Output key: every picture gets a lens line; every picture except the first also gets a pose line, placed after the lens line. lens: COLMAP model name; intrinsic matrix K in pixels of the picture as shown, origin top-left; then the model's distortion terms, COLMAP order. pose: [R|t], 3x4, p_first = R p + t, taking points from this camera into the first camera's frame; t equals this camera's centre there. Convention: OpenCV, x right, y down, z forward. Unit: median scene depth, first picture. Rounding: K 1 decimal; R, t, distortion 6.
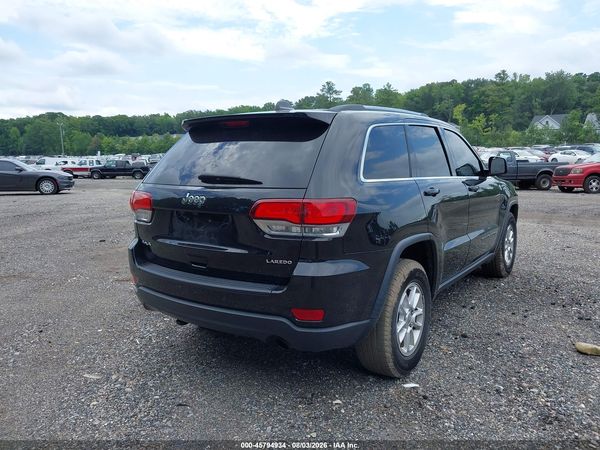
lens RADIAL K [[481.5, 0, 294.9], [0, 481.5, 220.9], [0, 0, 1]] dist [-0.000850, 0.004107]
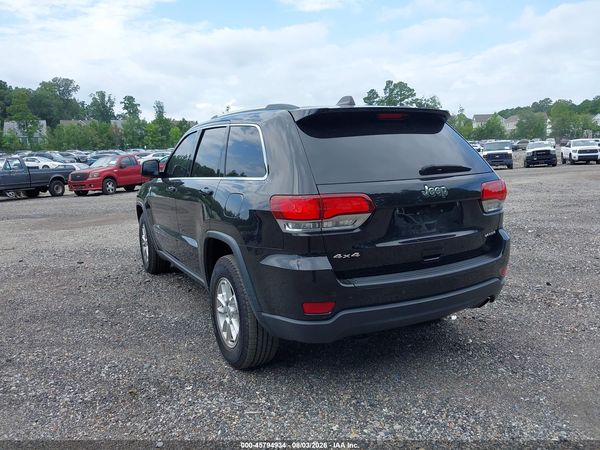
lens RADIAL K [[481.5, 0, 302.3], [0, 481.5, 229.3], [0, 0, 1]] dist [-0.000850, 0.004107]
pose [[0.436383, -0.144944, 0.888009, -0.178379], [0.144656, 0.985403, 0.089755, -0.013915], [-0.888056, 0.089289, 0.450980, 0.118697]]
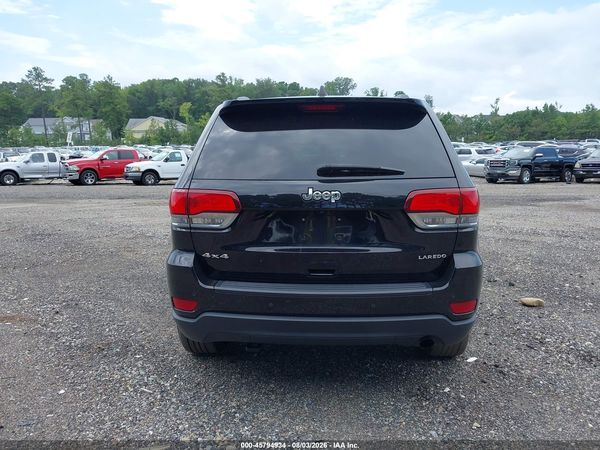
lens RADIAL K [[481.5, 0, 299.5], [0, 481.5, 227.5], [0, 0, 1]] dist [-0.000850, 0.004107]
pose [[0.841358, -0.077556, 0.534885, -0.102320], [0.067447, 0.996981, 0.038465, -0.003494], [-0.536253, 0.003713, 0.844049, 0.046660]]
